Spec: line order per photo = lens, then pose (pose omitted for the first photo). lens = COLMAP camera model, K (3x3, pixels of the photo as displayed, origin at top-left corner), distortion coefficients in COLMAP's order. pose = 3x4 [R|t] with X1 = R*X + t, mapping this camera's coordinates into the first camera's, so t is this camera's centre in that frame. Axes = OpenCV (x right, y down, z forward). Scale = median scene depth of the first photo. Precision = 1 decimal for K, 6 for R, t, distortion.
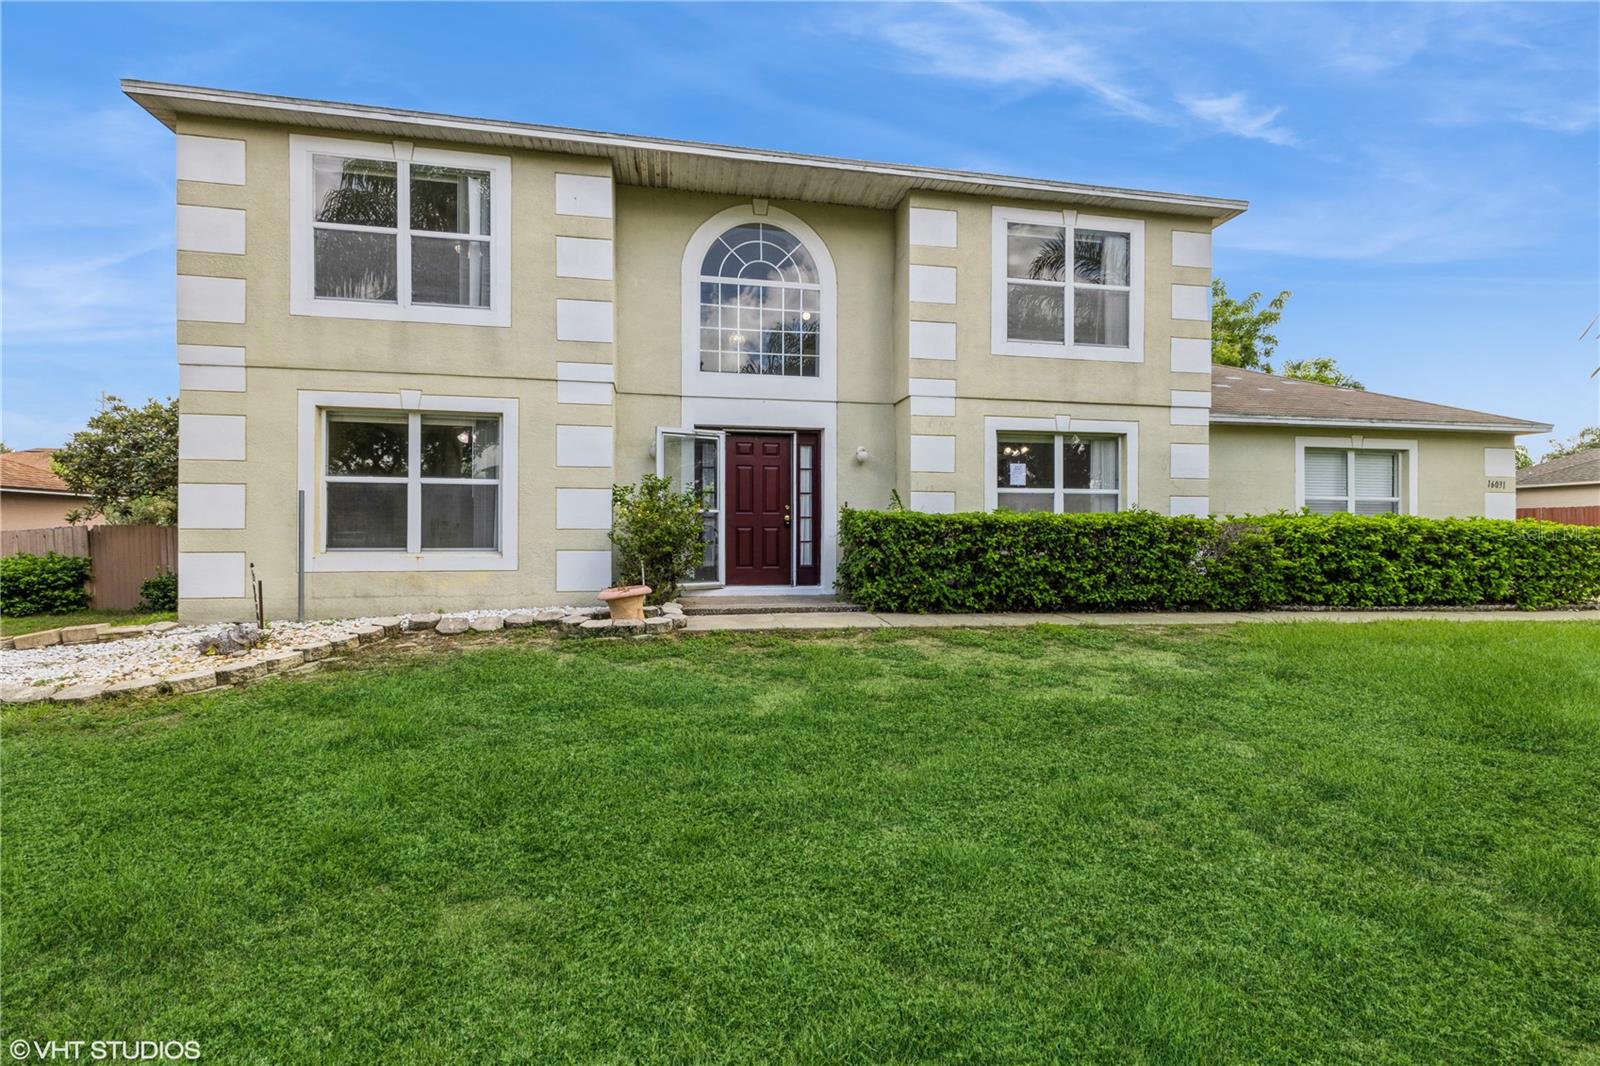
lens RADIAL K [[709.0, 0, 803.0], [0, 709.0, 524.8], [0, 0, 1]] dist [0.015479, -0.006486]
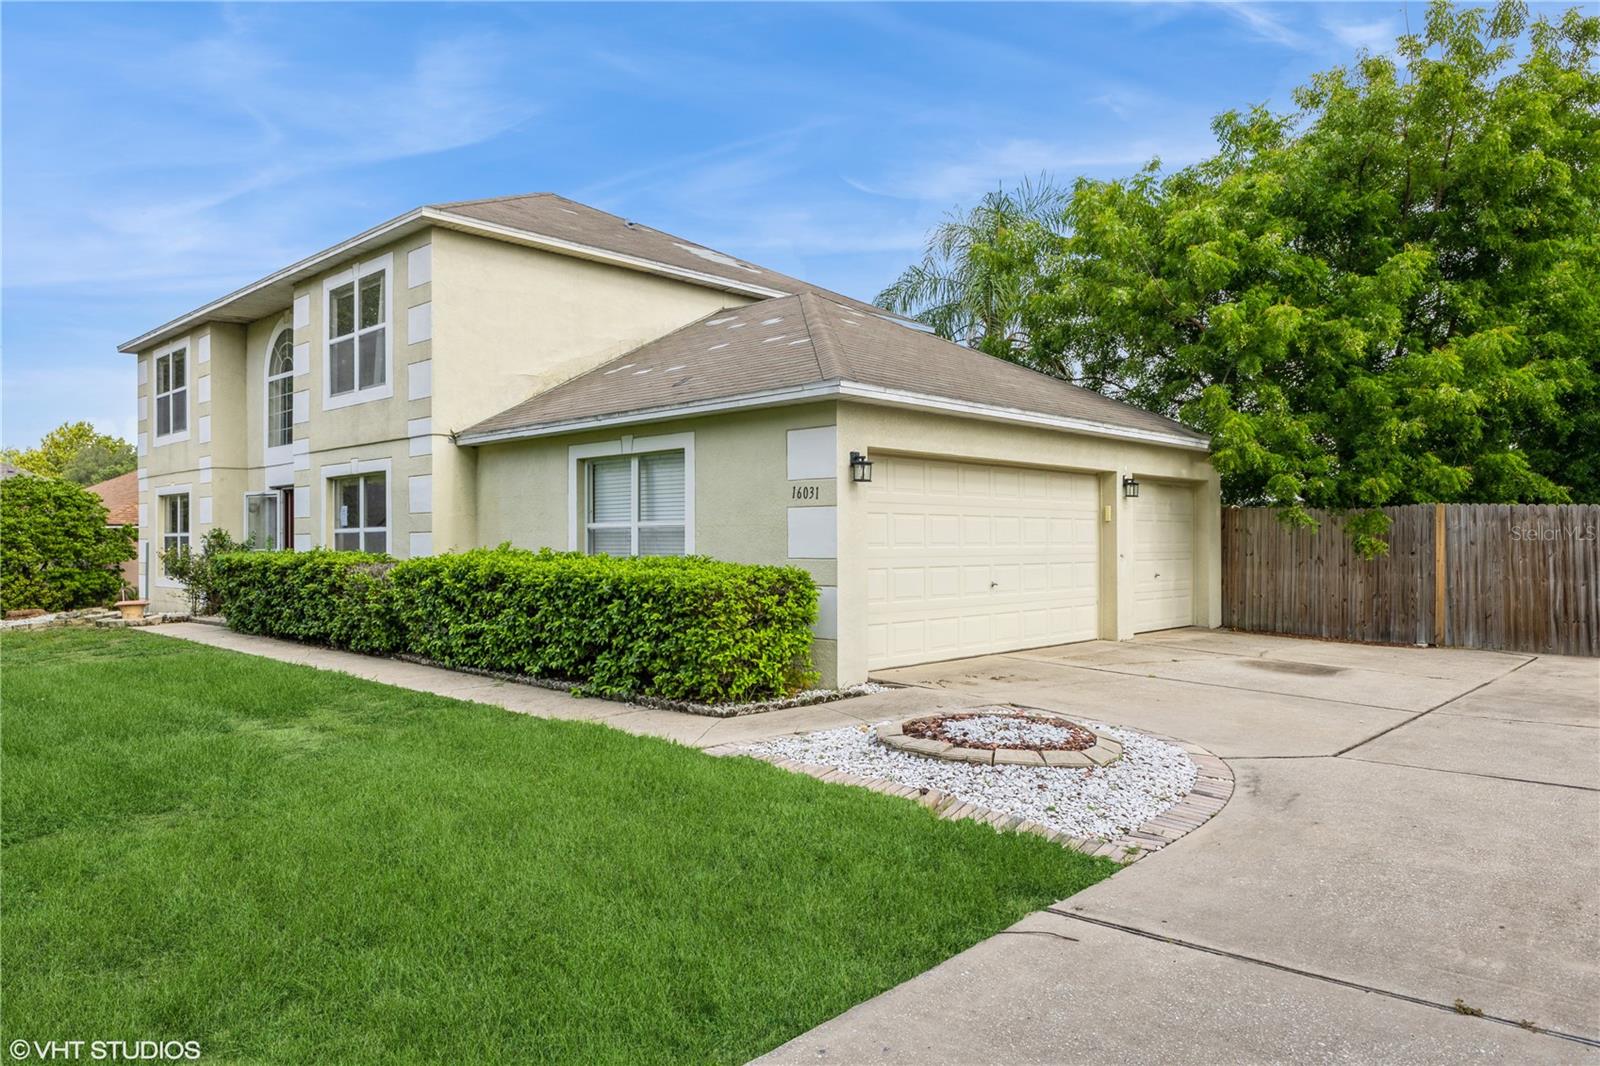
lens RADIAL K [[1077.5, 0, 798.9], [0, 1077.5, 546.0], [0, 0, 1]] dist [-0.023493, -0.001451]
pose [[0.580287, -0.006610, -0.814385, 2.117168], [0.008792, 0.999960, -0.001851, -0.016330], [0.814365, -0.006086, 0.580322, 0.635932]]
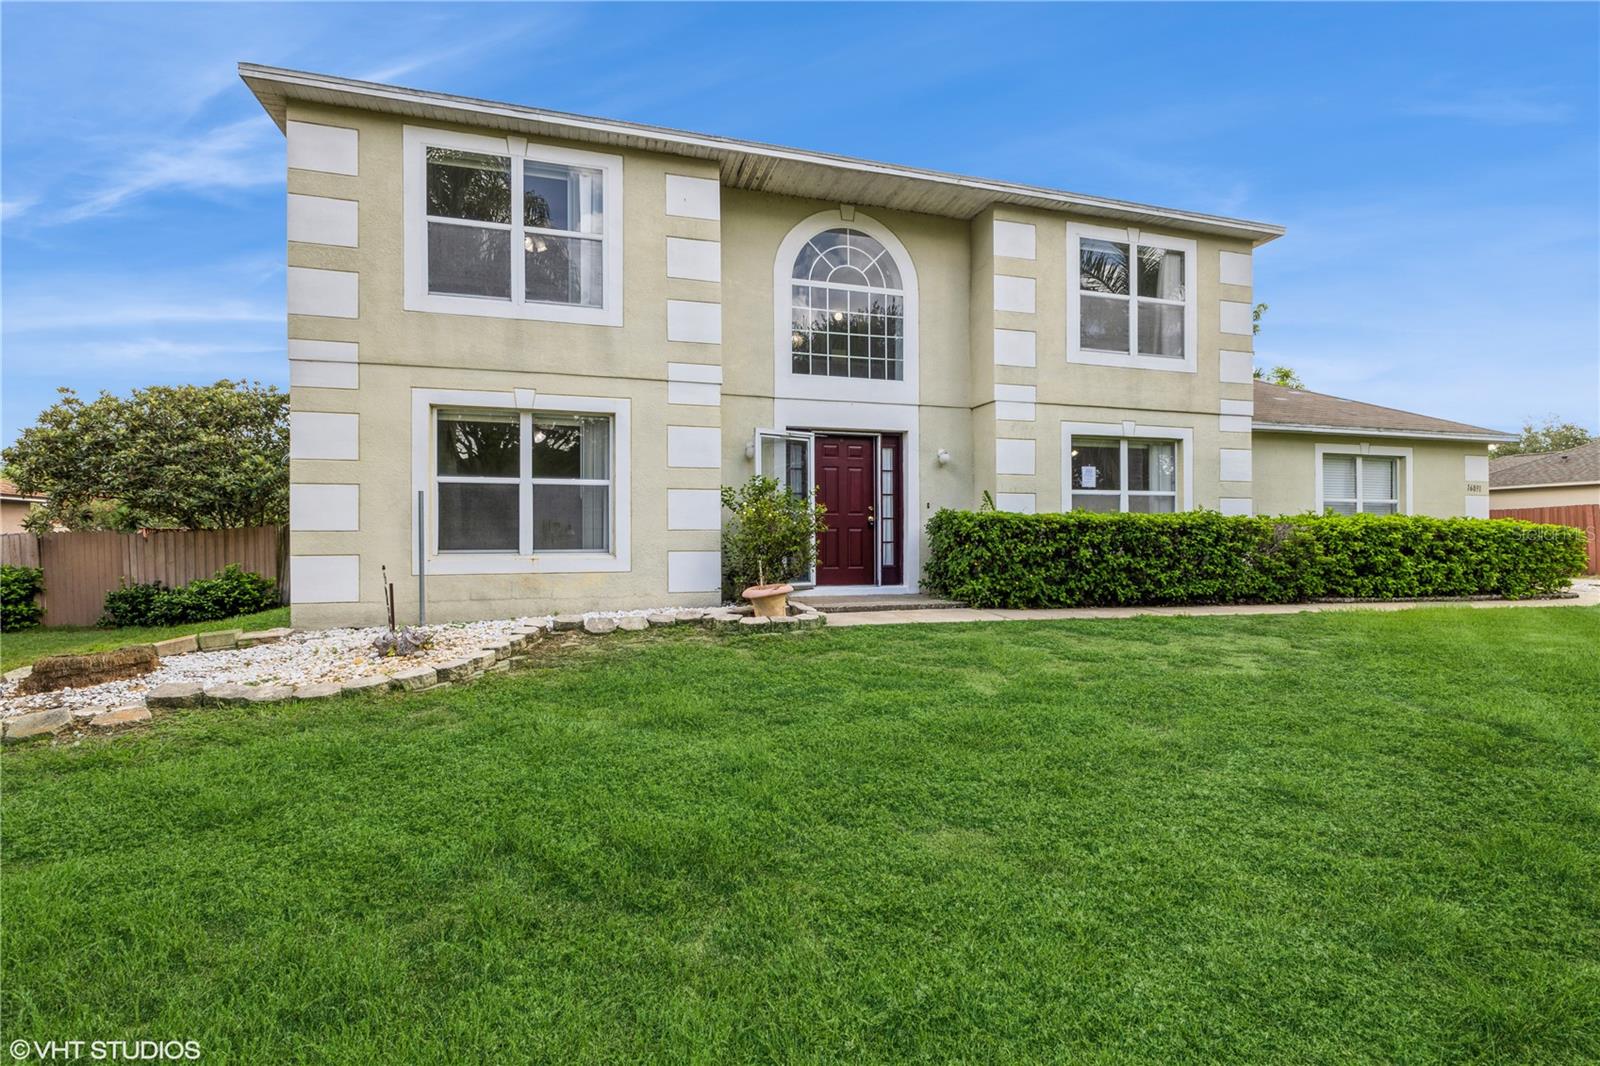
lens RADIAL K [[758.6, 0, 806.3], [0, 758.6, 532.8], [0, 0, 1]] dist [-0.003677, 0.000049]
pose [[0.994048, -0.004787, 0.108839, -0.243560], [0.004624, 0.999988, 0.001752, 0.007998], [-0.108846, -0.001238, 0.994058, -0.071489]]
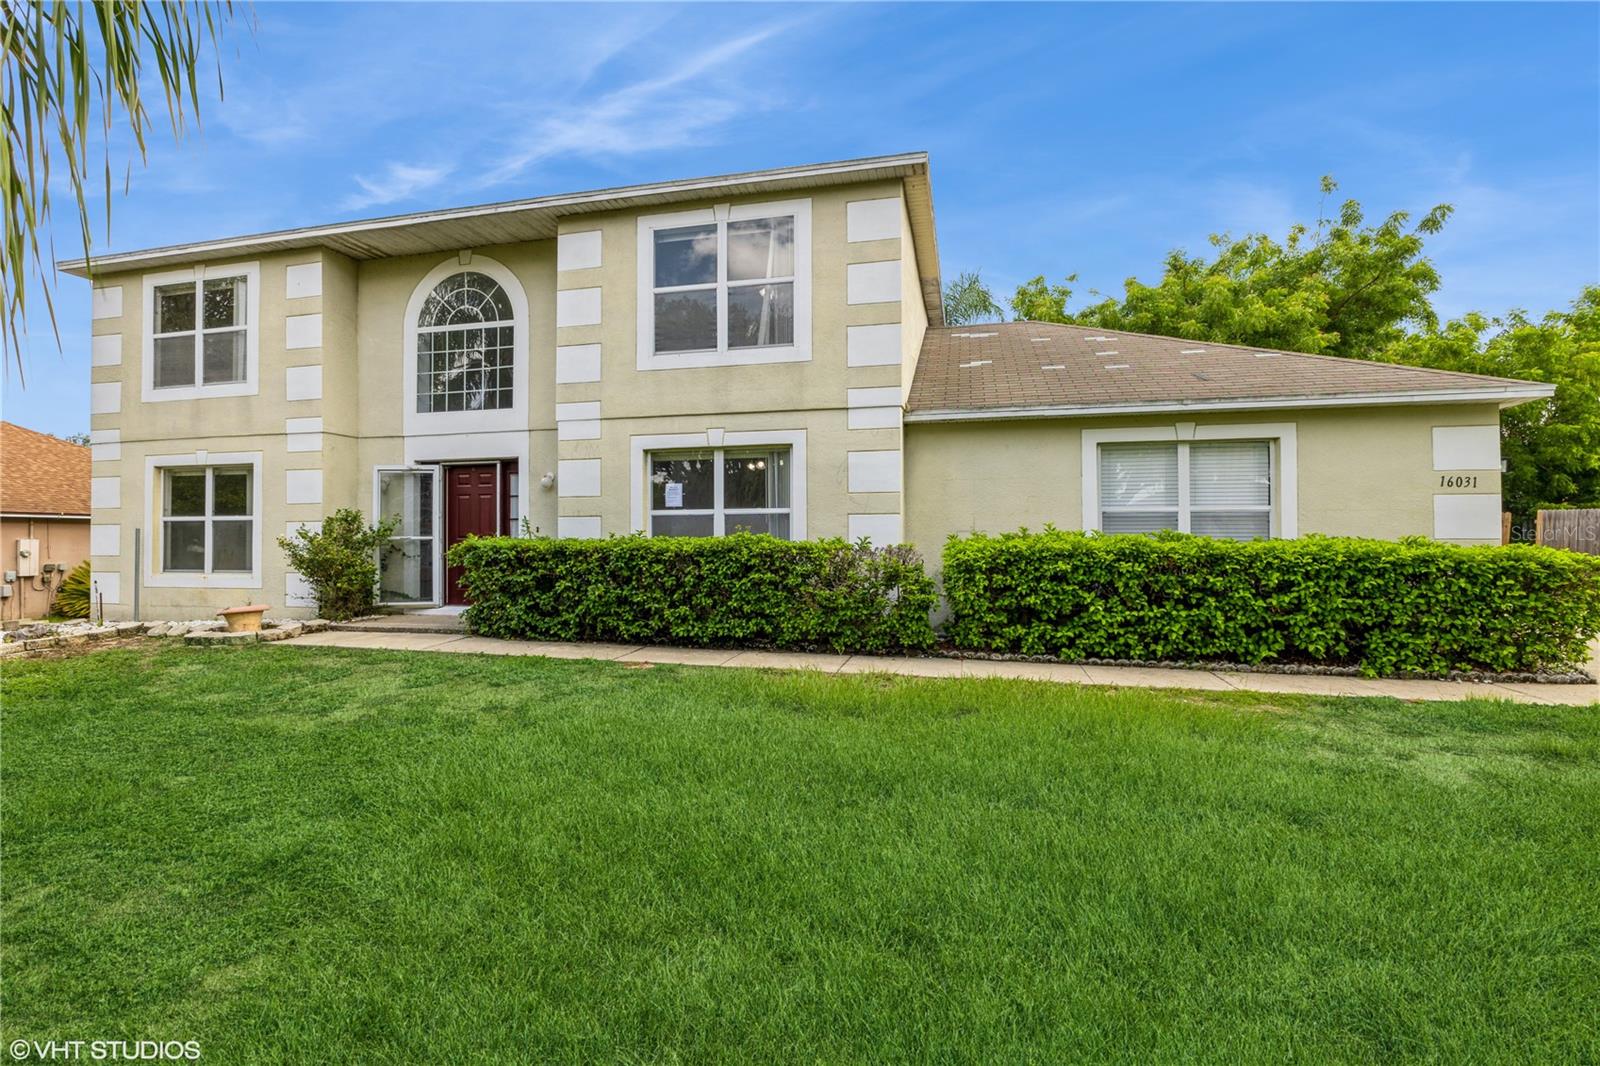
lens RADIAL K [[725.4, 0, 800.0], [0, 725.4, 533.0], [0, 0, 1]] dist [-0.018327, 0.000085]
pose [[0.915300, -0.013128, -0.402560, 0.866390], [0.008955, 0.999885, -0.012247, -0.008588], [0.402674, 0.007605, 0.915312, 0.204182]]
